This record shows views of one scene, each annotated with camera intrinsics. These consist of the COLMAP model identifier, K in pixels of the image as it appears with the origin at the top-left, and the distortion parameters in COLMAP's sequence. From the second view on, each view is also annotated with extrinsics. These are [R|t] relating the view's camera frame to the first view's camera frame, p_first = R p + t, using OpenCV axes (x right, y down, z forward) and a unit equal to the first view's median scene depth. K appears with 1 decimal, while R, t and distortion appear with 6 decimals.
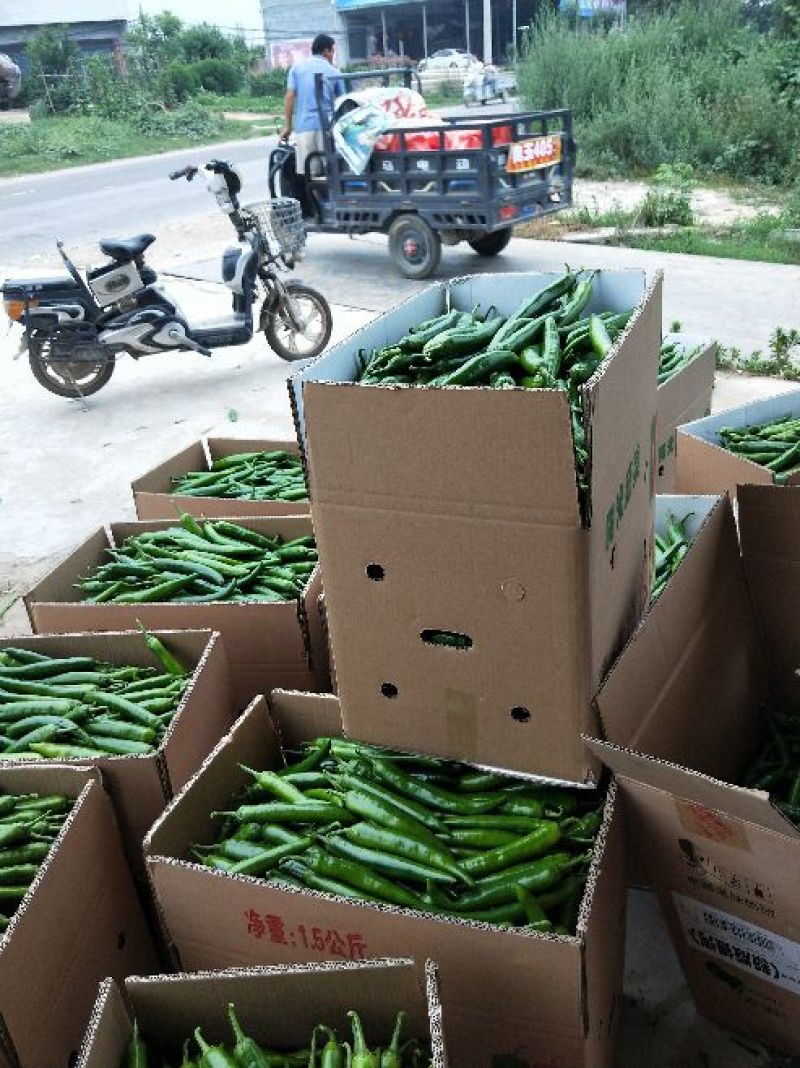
lens RADIAL K [[886.8, 0, 374.2], [0, 886.8, 551.1], [0, 0, 1]] dist [0.030183, -0.010399]
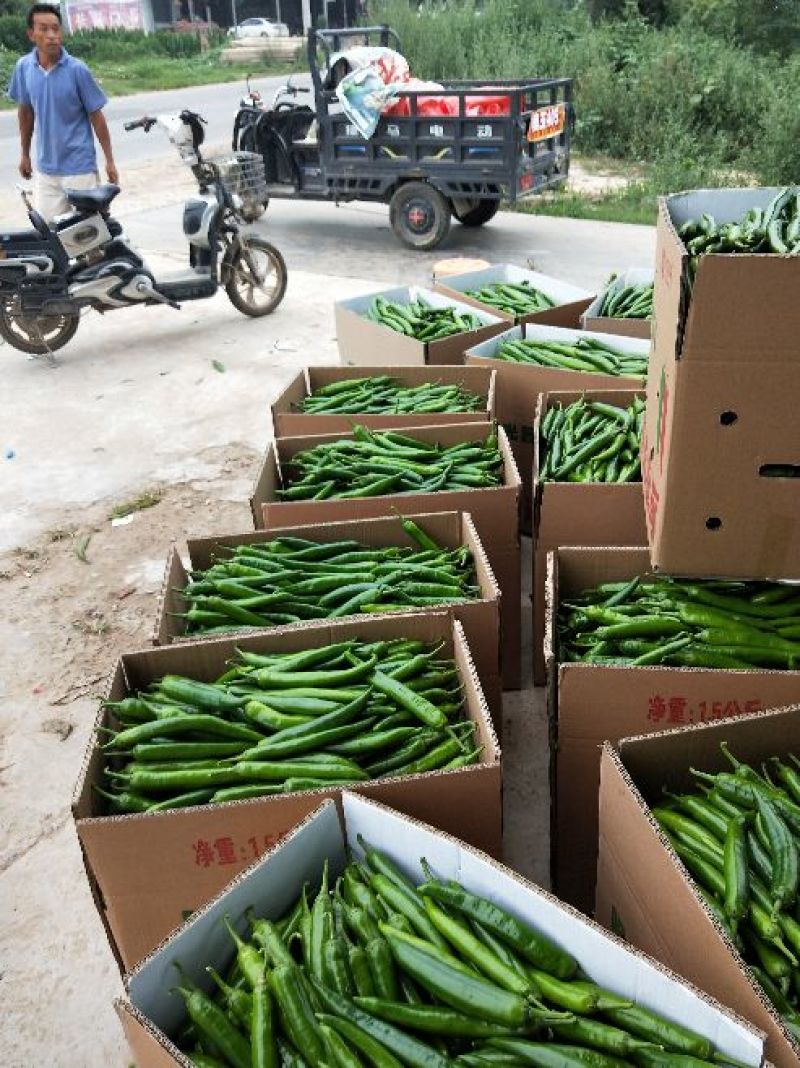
lens RADIAL K [[886.4, 0, 400.0], [0, 886.4, 534.0], [0, 0, 1]] dist [0.015413, 0.000153]
pose [[0.983018, -0.055891, 0.174791, -0.389528], [0.053342, 0.998391, 0.019246, 0.078881], [-0.175586, -0.009596, 0.984417, -0.077917]]
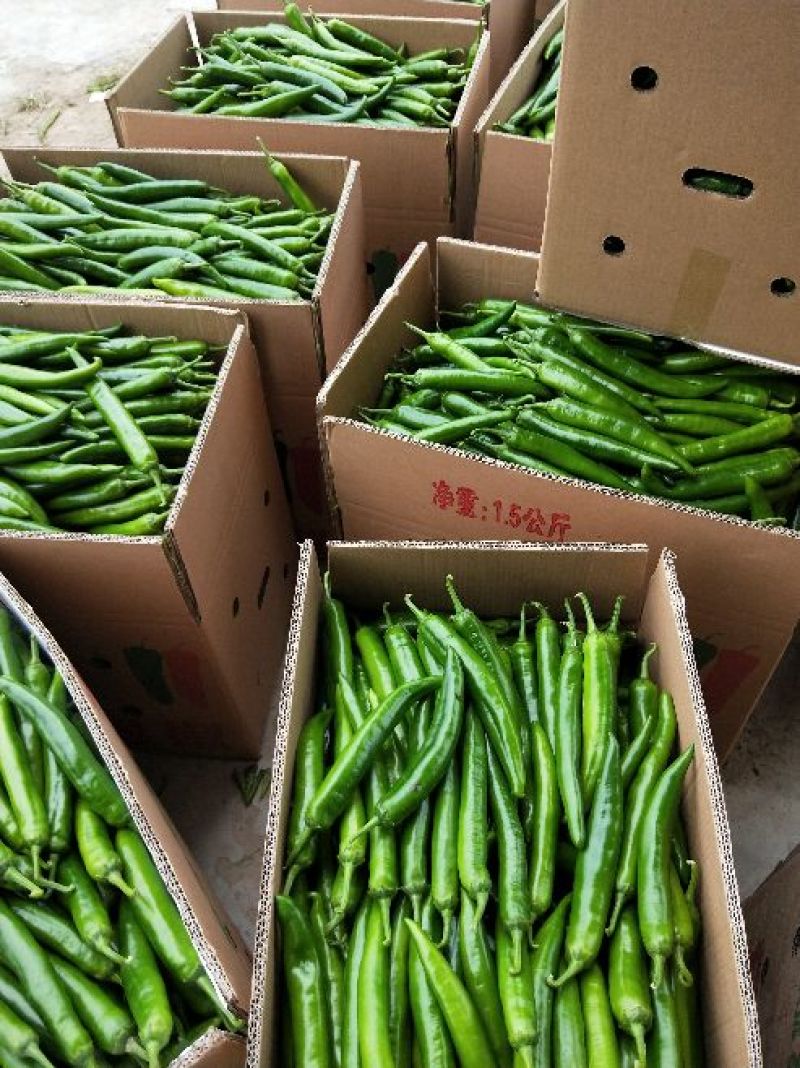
lens RADIAL K [[889.5, 0, 400.0], [0, 889.5, 534.0], [0, 0, 1]] dist [-0.002780, -0.022196]
pose [[0.997059, 0.070115, 0.030933, -0.117099], [-0.076590, 0.897902, 0.433481, 0.035253], [0.002618, -0.434576, 0.900631, 0.091645]]
